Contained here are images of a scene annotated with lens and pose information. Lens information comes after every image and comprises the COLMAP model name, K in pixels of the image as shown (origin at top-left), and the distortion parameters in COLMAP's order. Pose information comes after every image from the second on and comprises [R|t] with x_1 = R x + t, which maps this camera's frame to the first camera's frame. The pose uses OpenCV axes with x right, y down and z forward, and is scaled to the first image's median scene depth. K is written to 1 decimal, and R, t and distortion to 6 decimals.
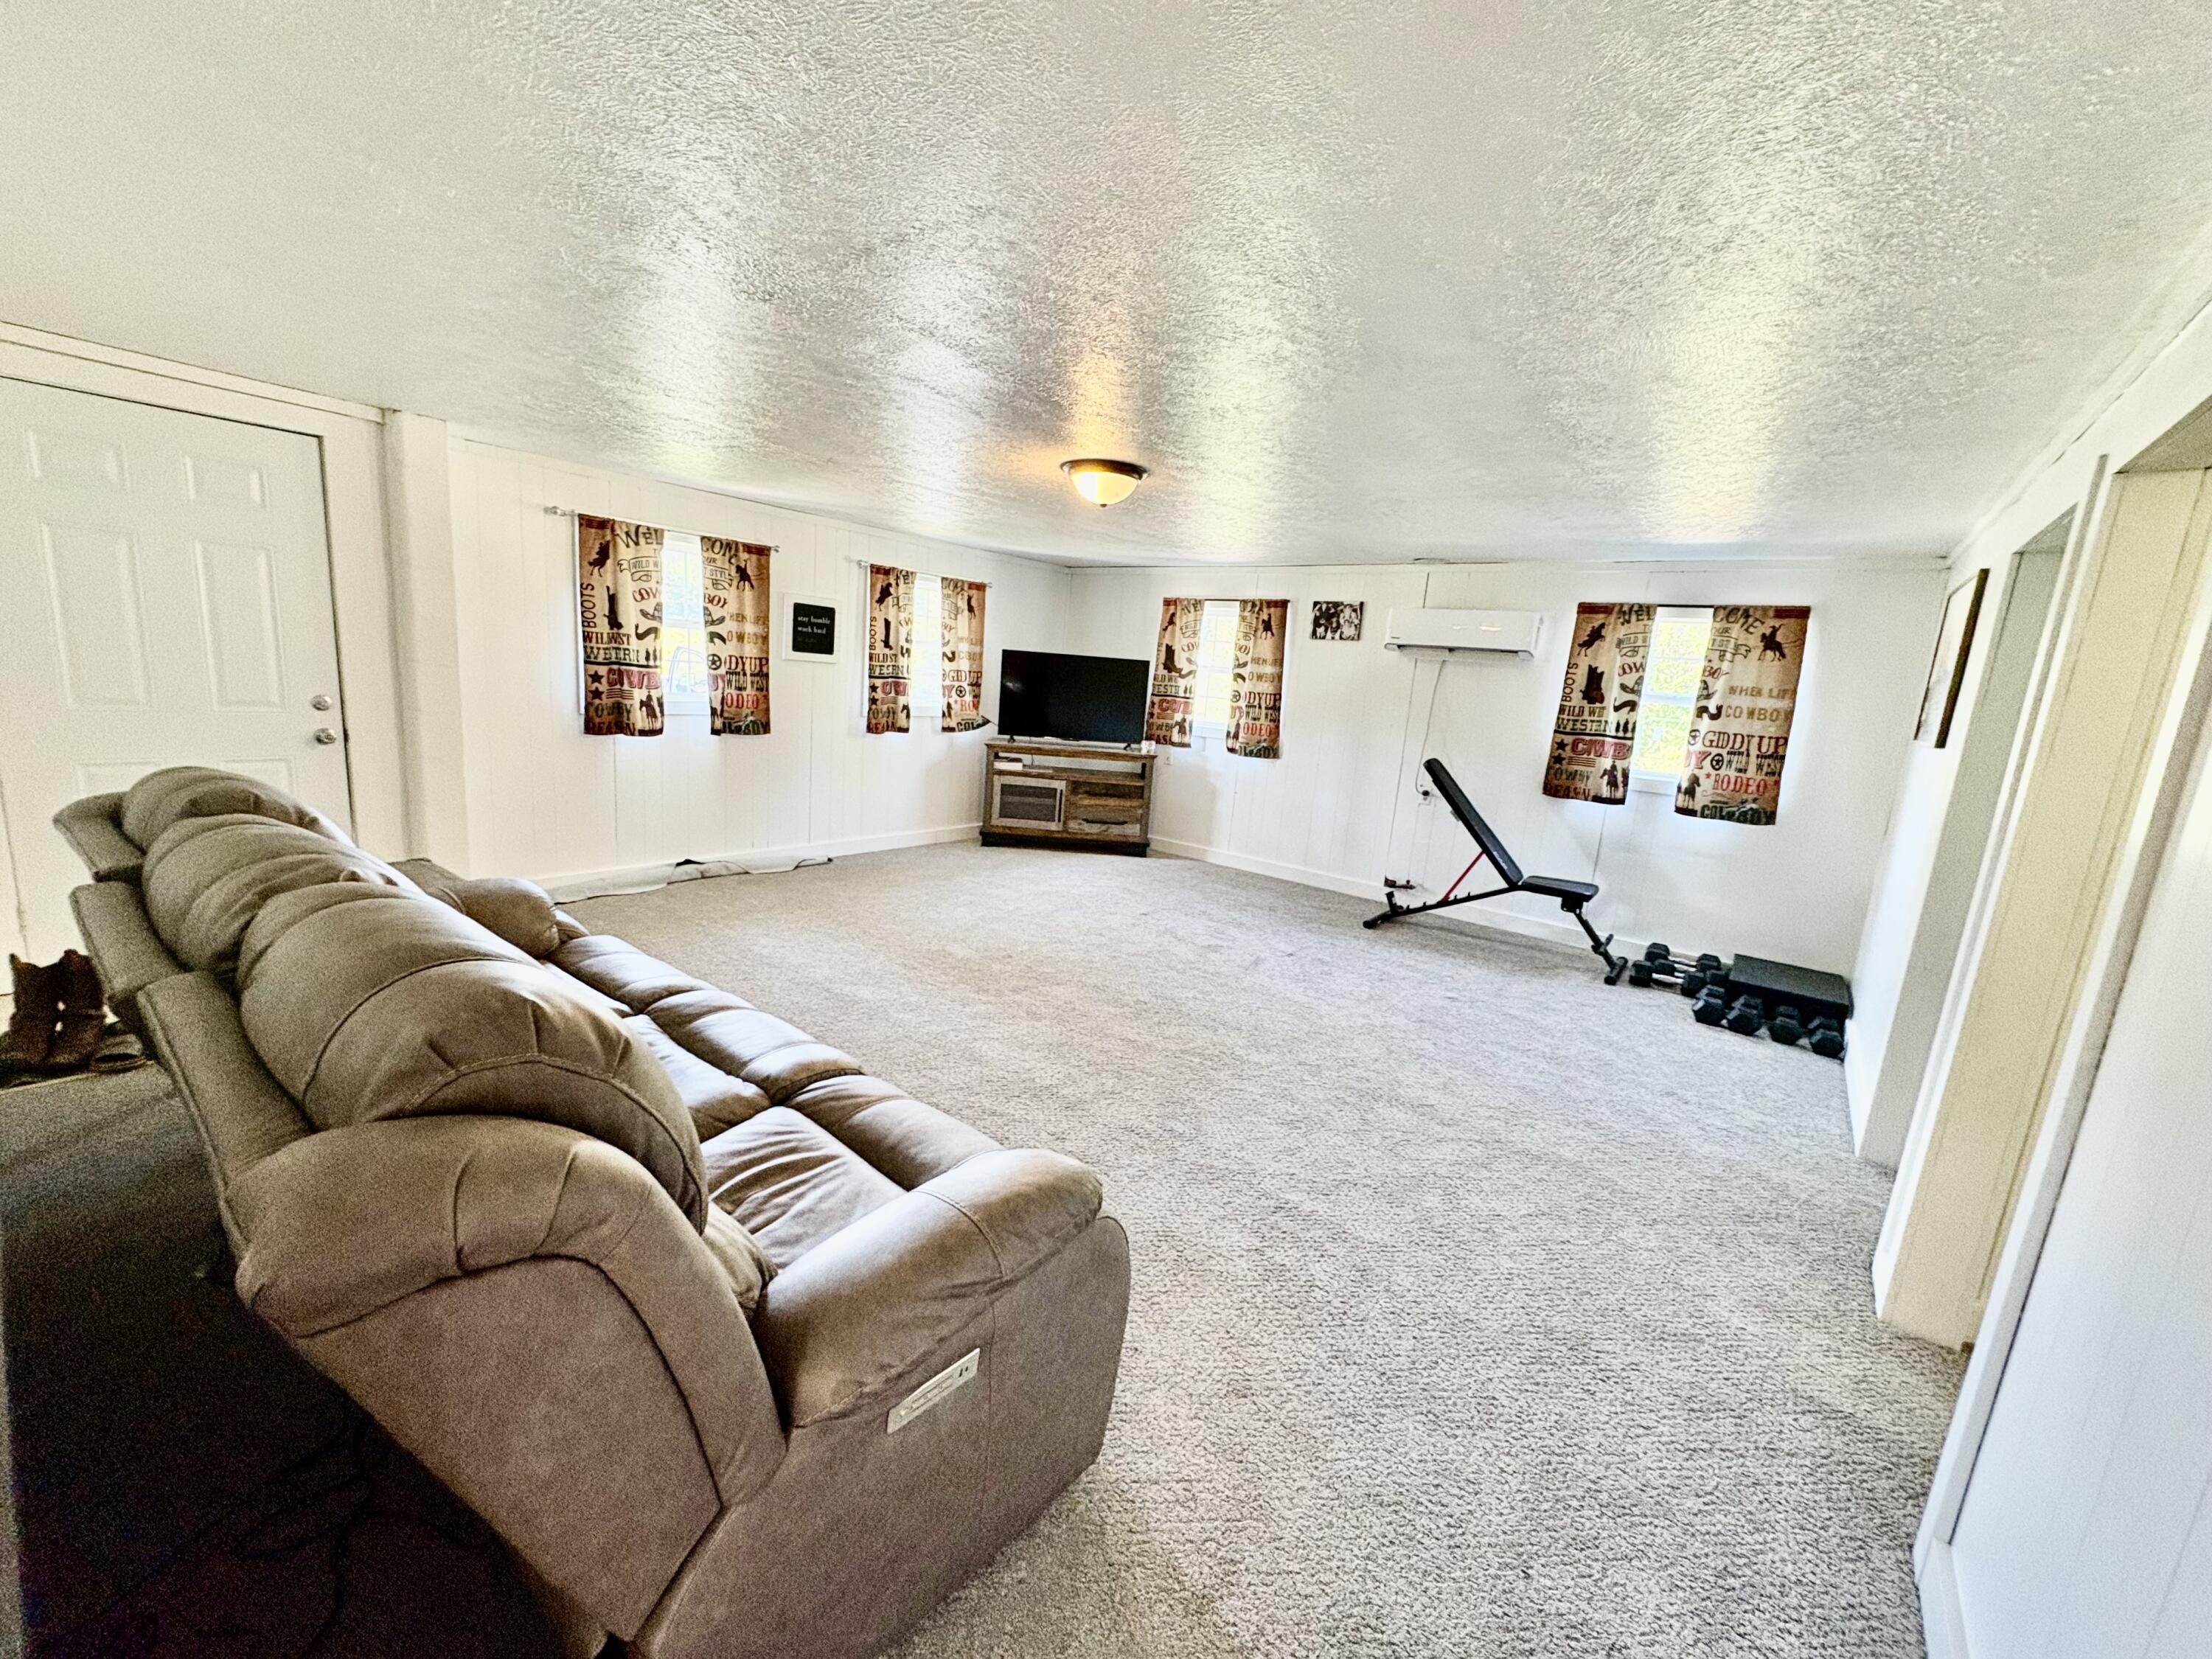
lens RADIAL K [[880.6, 0, 1103.2], [0, 880.6, 834.1], [0, 0, 1]] dist [-0.002744, 0.000811]
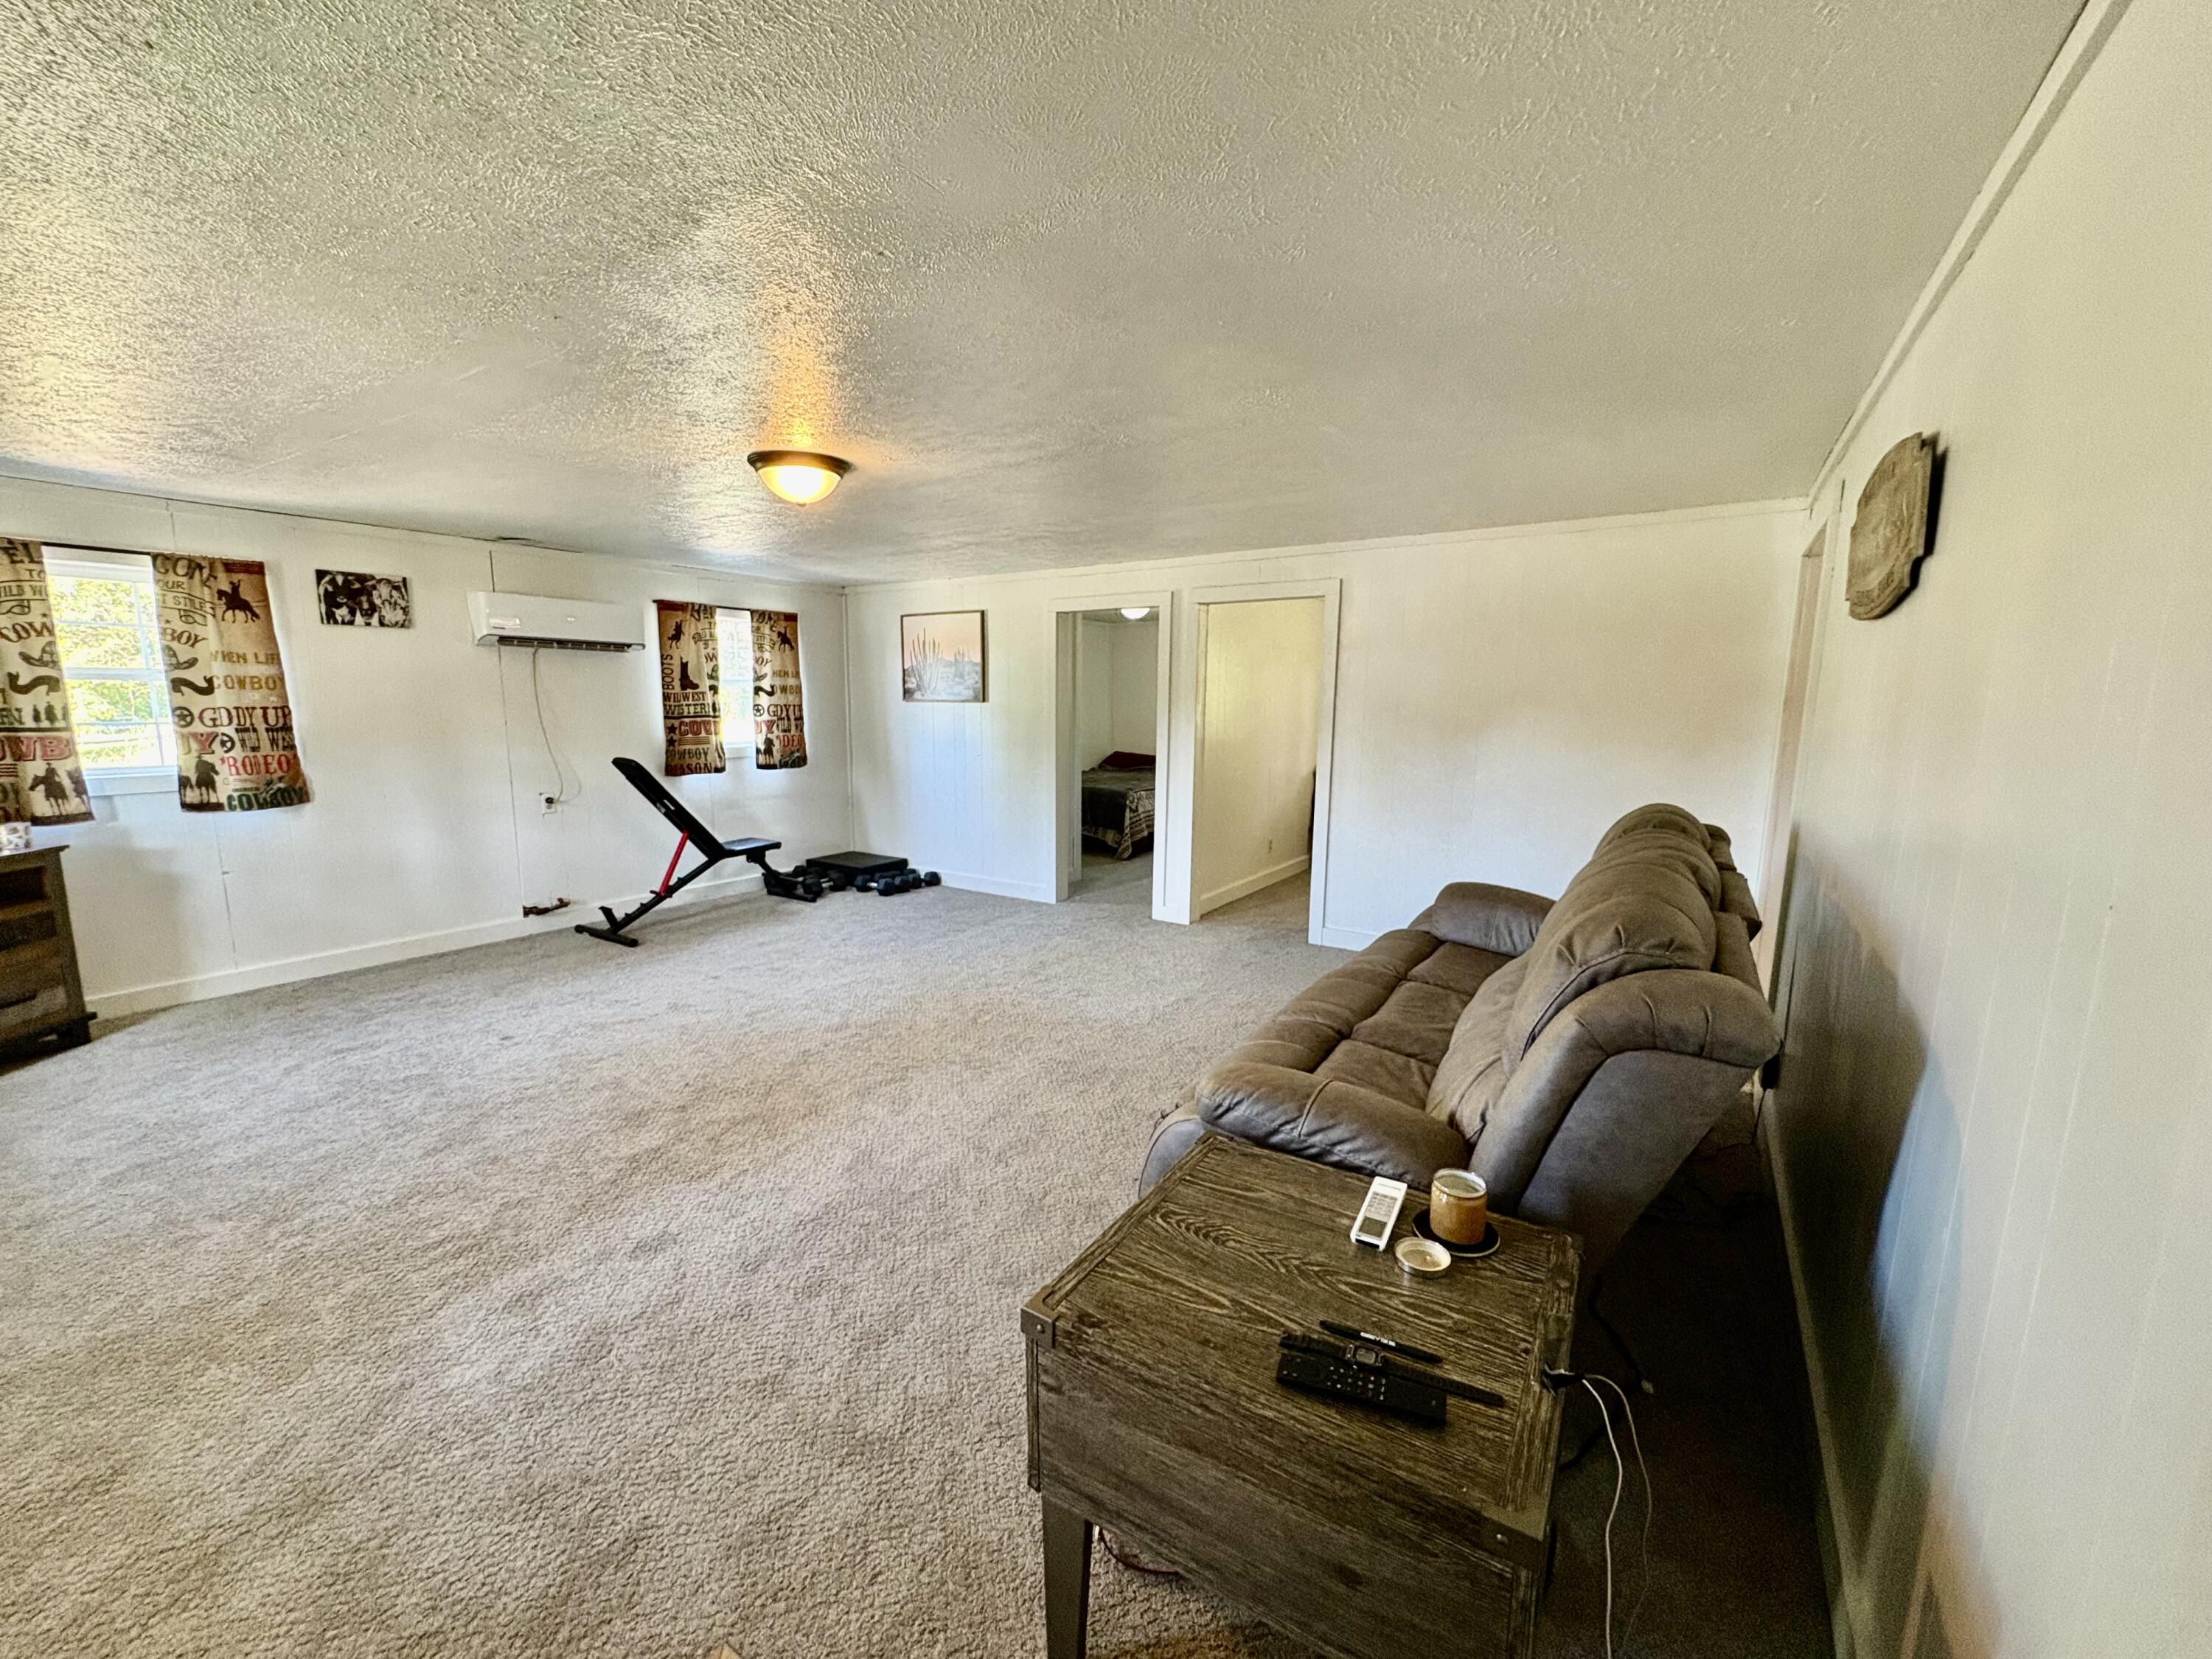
lens RADIAL K [[880.6, 0, 1100.1], [0, 880.6, 828.0], [0, 0, 1]] dist [-0.002744, 0.000811]
pose [[-0.086839, -0.219136, 0.971822, -0.571810], [0.173311, 0.957309, 0.231350, -0.132050], [-0.981031, 0.188518, -0.045153, 0.498654]]
